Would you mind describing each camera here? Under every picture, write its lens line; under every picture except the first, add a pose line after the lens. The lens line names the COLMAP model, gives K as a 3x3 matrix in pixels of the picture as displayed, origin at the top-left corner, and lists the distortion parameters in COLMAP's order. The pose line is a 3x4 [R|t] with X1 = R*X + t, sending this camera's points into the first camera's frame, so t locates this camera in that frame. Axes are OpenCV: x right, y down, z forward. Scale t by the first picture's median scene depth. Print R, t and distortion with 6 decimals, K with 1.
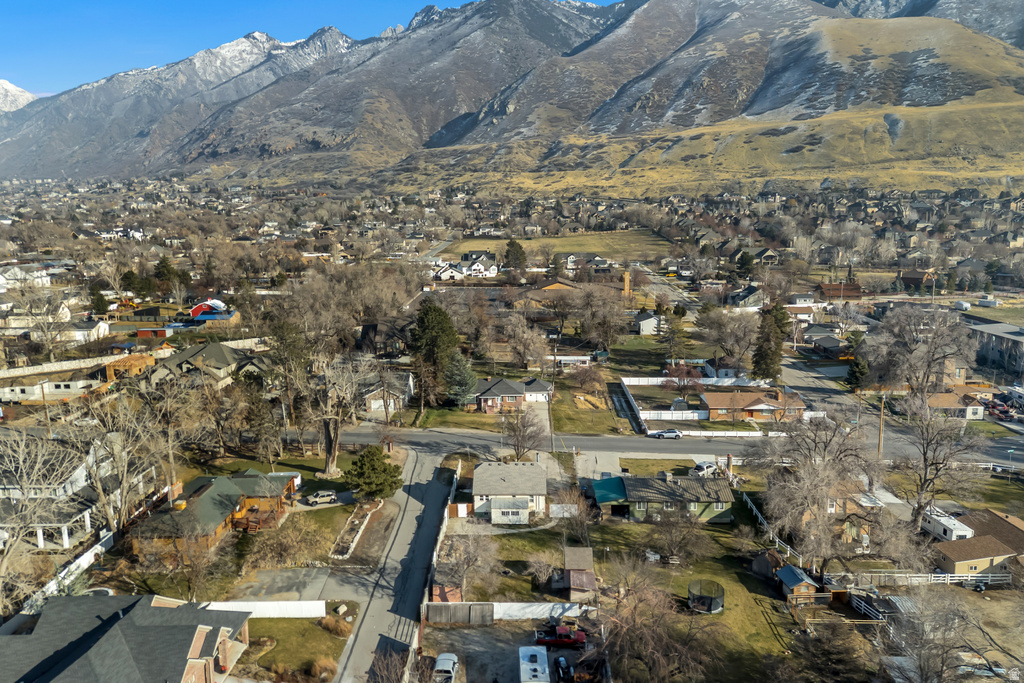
lens RADIAL K [[750.6, 0, 514.0], [0, 750.6, 343.6], [0, 0, 1]] dist [0.084211, -0.079419]
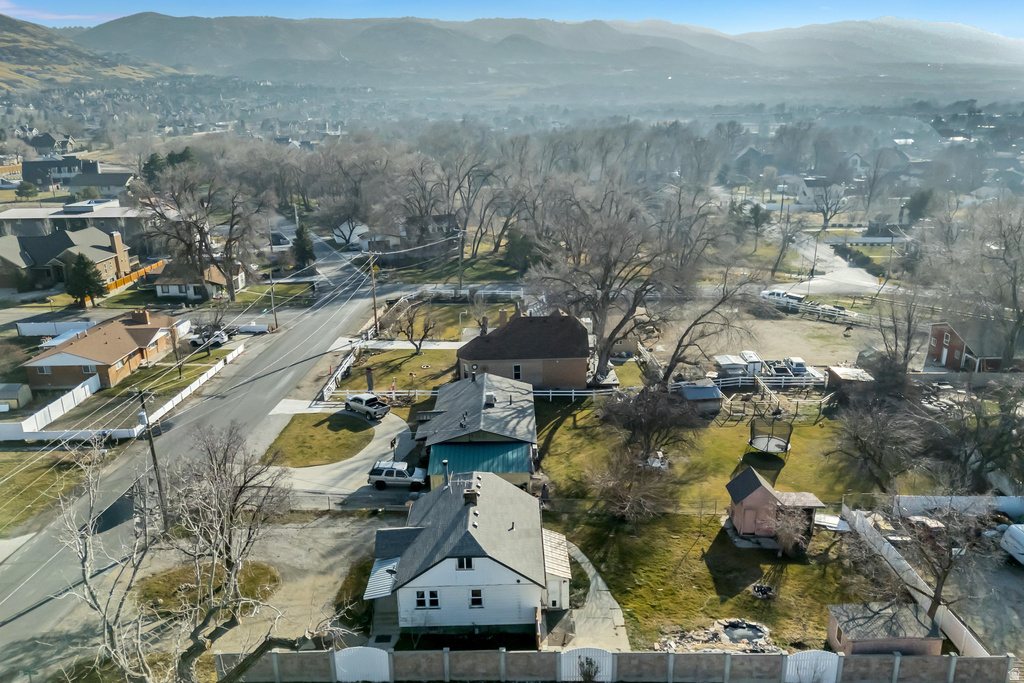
lens RADIAL K [[750.6, 0, 514.0], [0, 750.6, 343.6], [0, 0, 1]] dist [0.084211, -0.079419]
pose [[-0.025965, -0.290777, 0.956439, -0.298447], [0.188525, 0.938169, 0.290340, -0.040713], [-0.981725, 0.187851, 0.030460, 0.685189]]
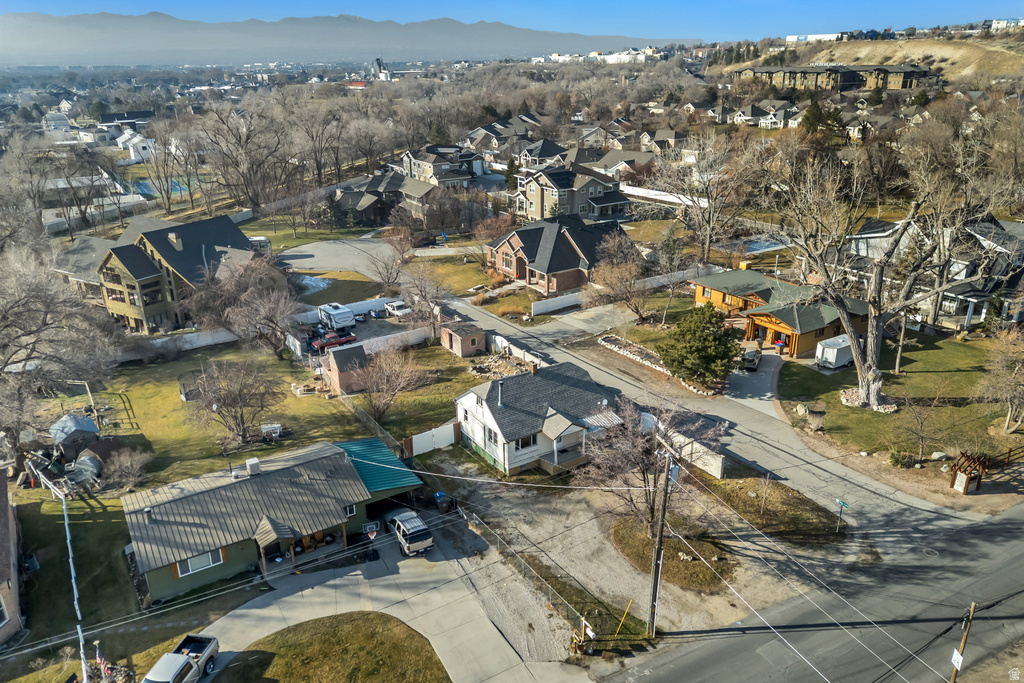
lens RADIAL K [[750.6, 0, 514.0], [0, 750.6, 343.6], [0, 0, 1]] dist [0.084211, -0.079419]
pose [[-0.837998, 0.217916, -0.500272, 0.210985], [-0.069874, 0.866397, 0.494443, -0.106511], [0.541181, 0.449298, -0.710812, 1.013754]]
